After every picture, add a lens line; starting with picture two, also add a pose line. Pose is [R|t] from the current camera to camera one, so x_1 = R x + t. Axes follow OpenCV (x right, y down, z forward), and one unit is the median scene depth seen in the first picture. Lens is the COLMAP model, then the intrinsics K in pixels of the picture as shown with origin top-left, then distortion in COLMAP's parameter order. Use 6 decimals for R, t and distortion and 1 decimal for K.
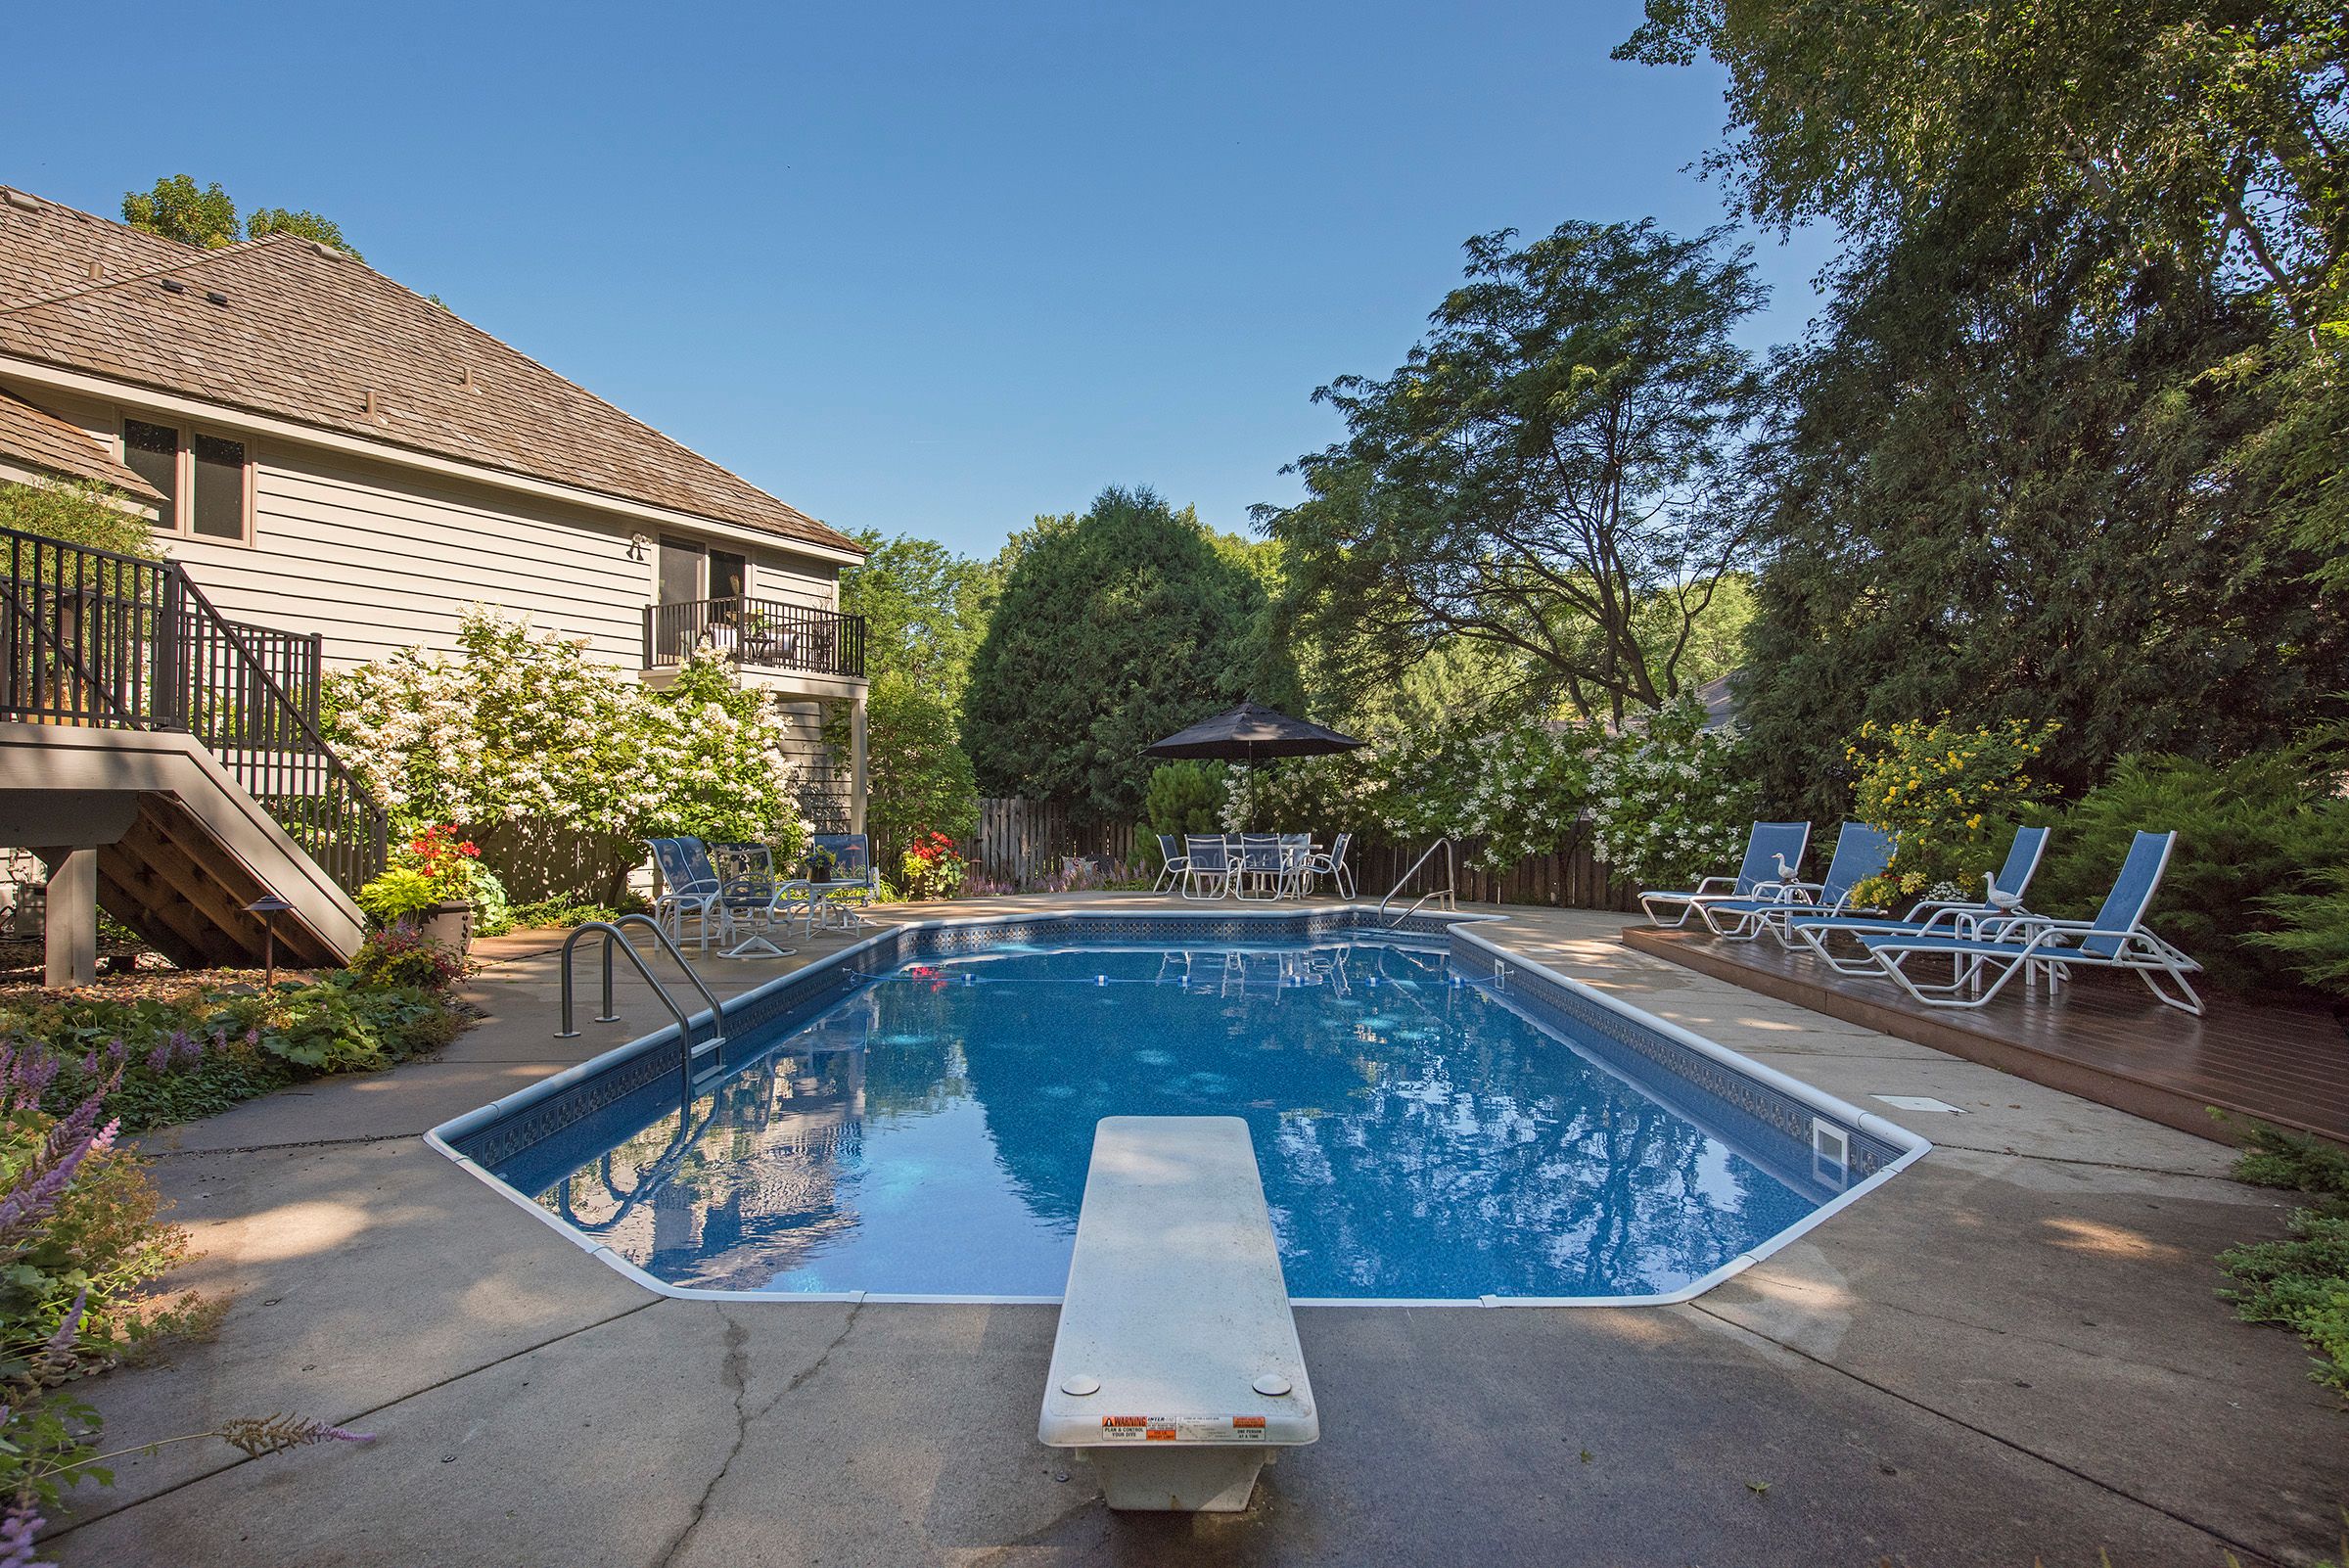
lens RADIAL K [[1297.2, 0, 1174.5], [0, 1297.2, 784.0], [0, 0, 1]] dist [-0.003427, 0.000225]
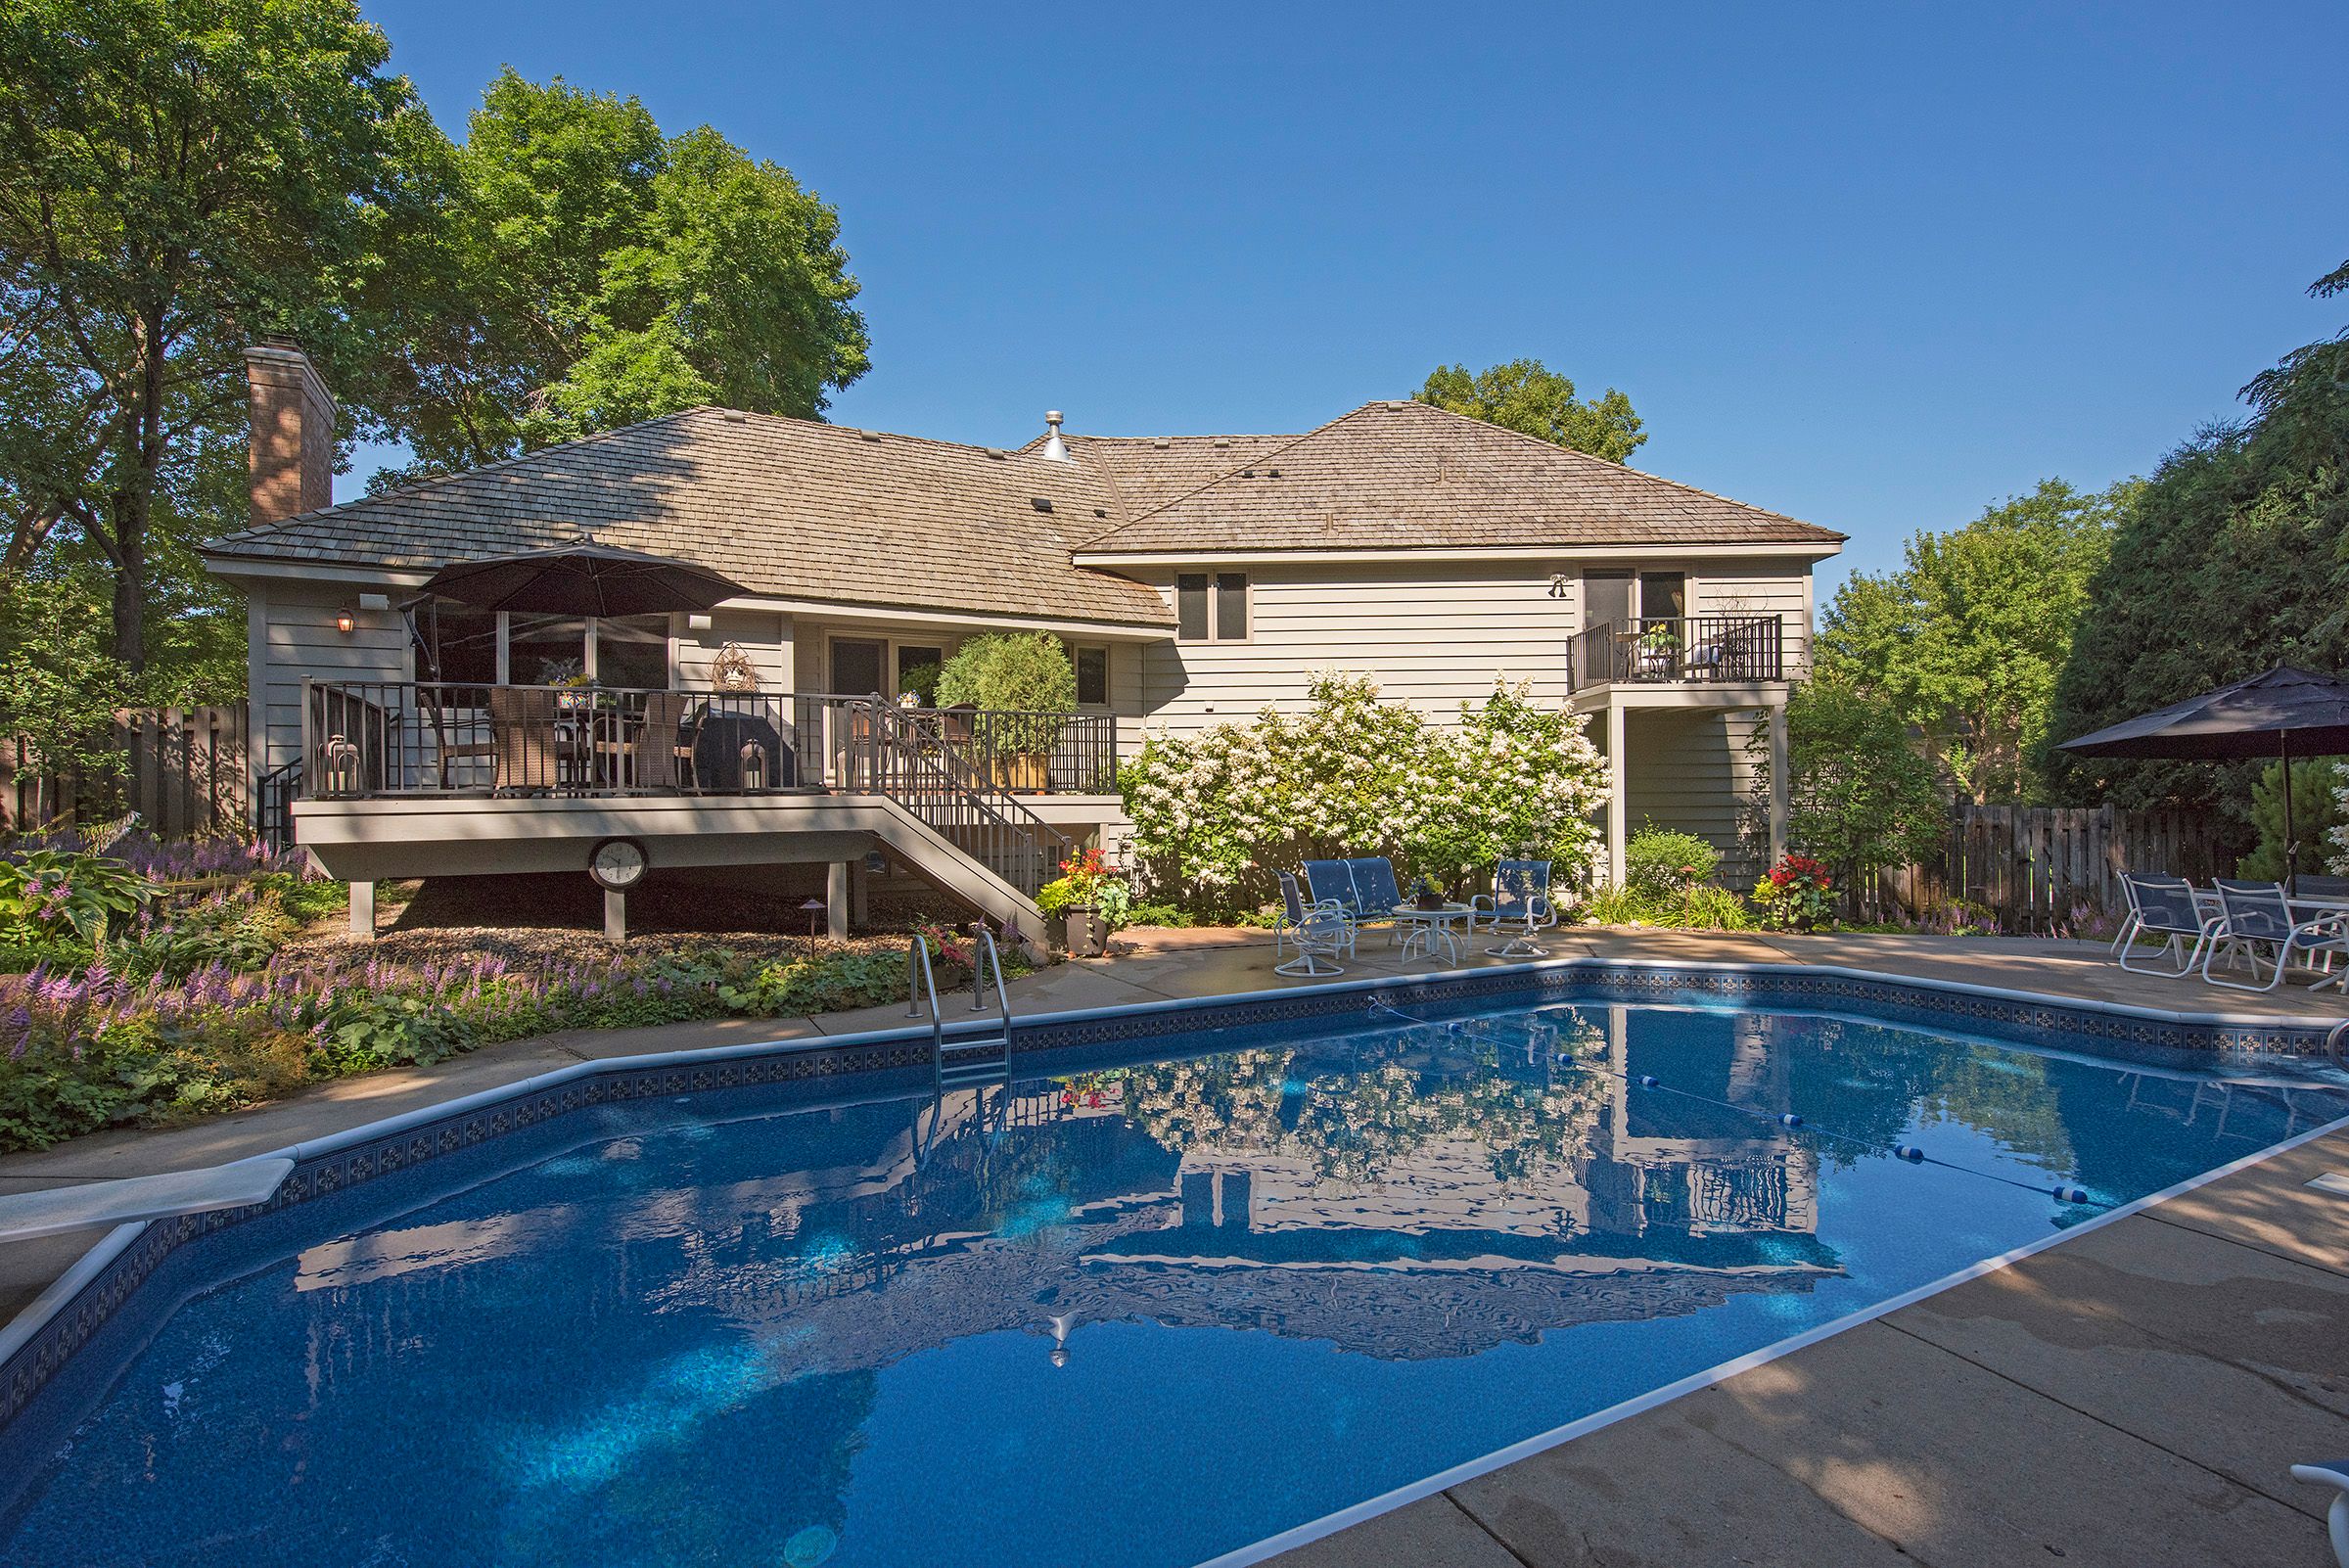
lens RADIAL K [[1095.6, 0, 1174.5], [0, 1095.6, 784.0], [0, 0, 1]] dist [-0.000457, -0.000084]
pose [[0.462149, -0.012030, -0.886721, 0.297154], [0.020800, 0.999780, -0.002723, -0.019194], [0.886558, -0.017186, 0.462298, 0.304523]]
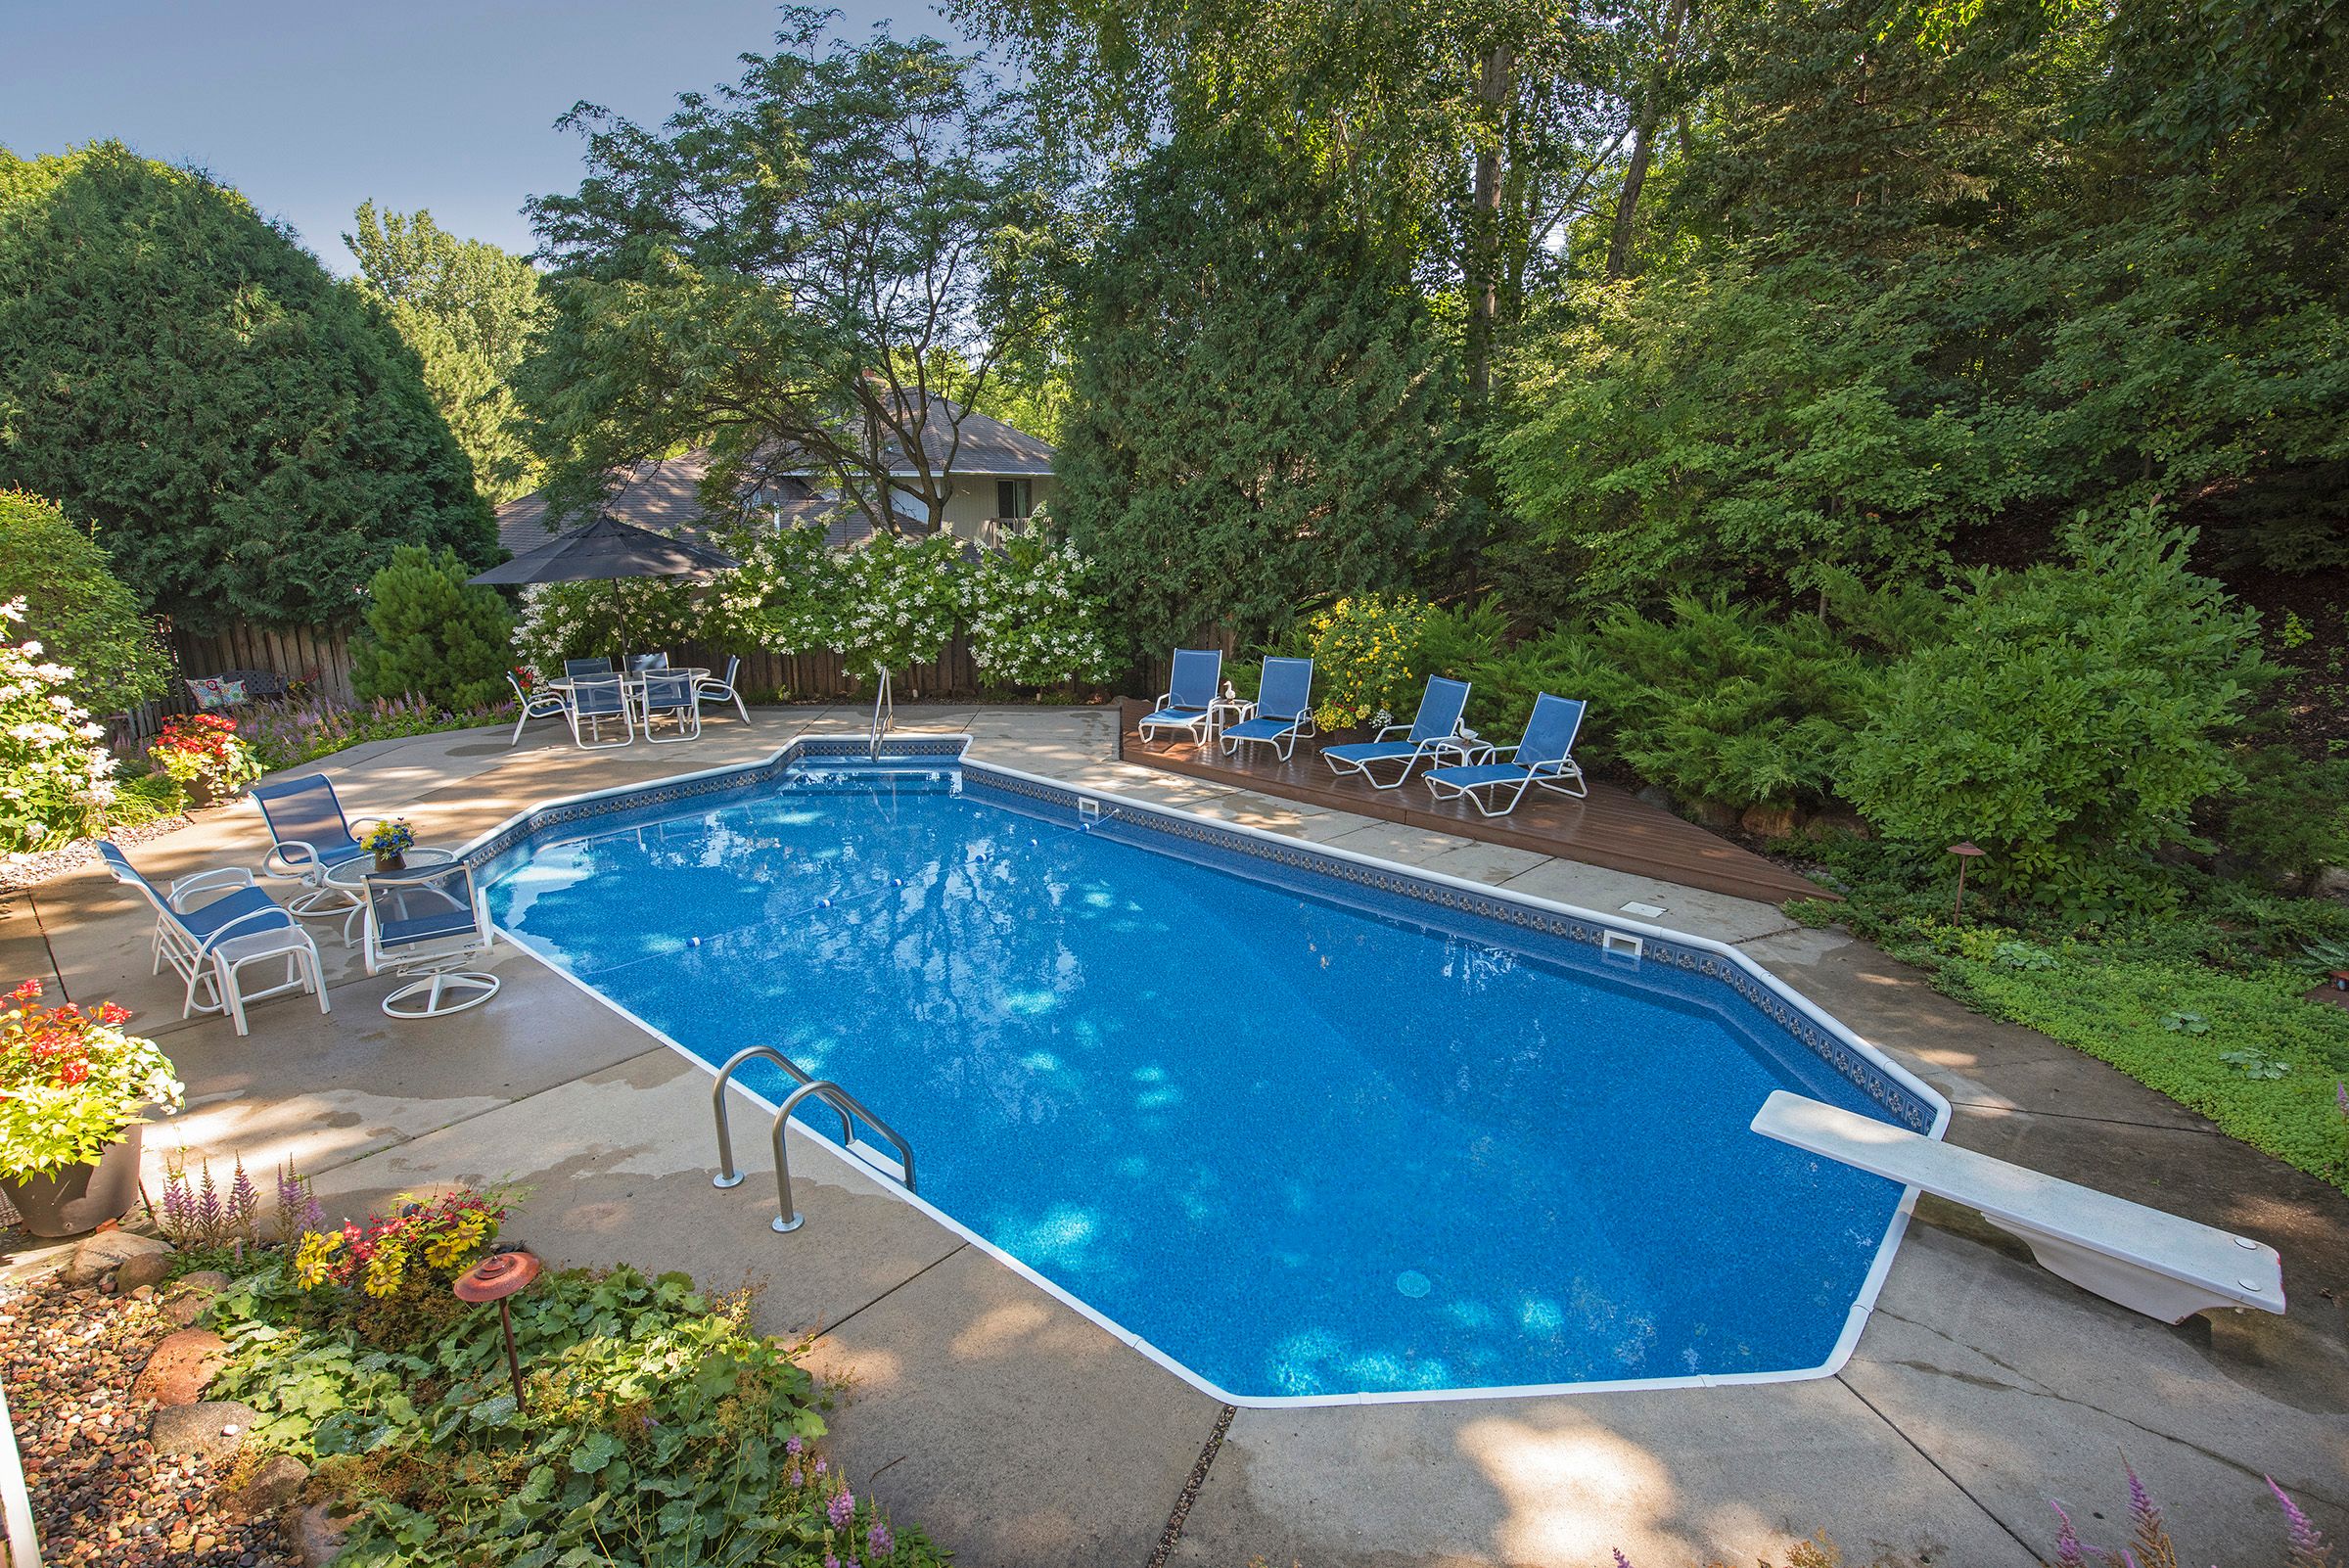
lens RADIAL K [[1198.9, 0, 1174.5], [0, 1198.9, 784.0], [0, 0, 1]] dist [-0.000397, -0.000534]
pose [[0.662281, -0.185729, 0.725871, -0.332590], [-0.012709, 0.965866, 0.258732, -0.110542], [-0.749148, -0.180579, 0.637314, 0.148928]]
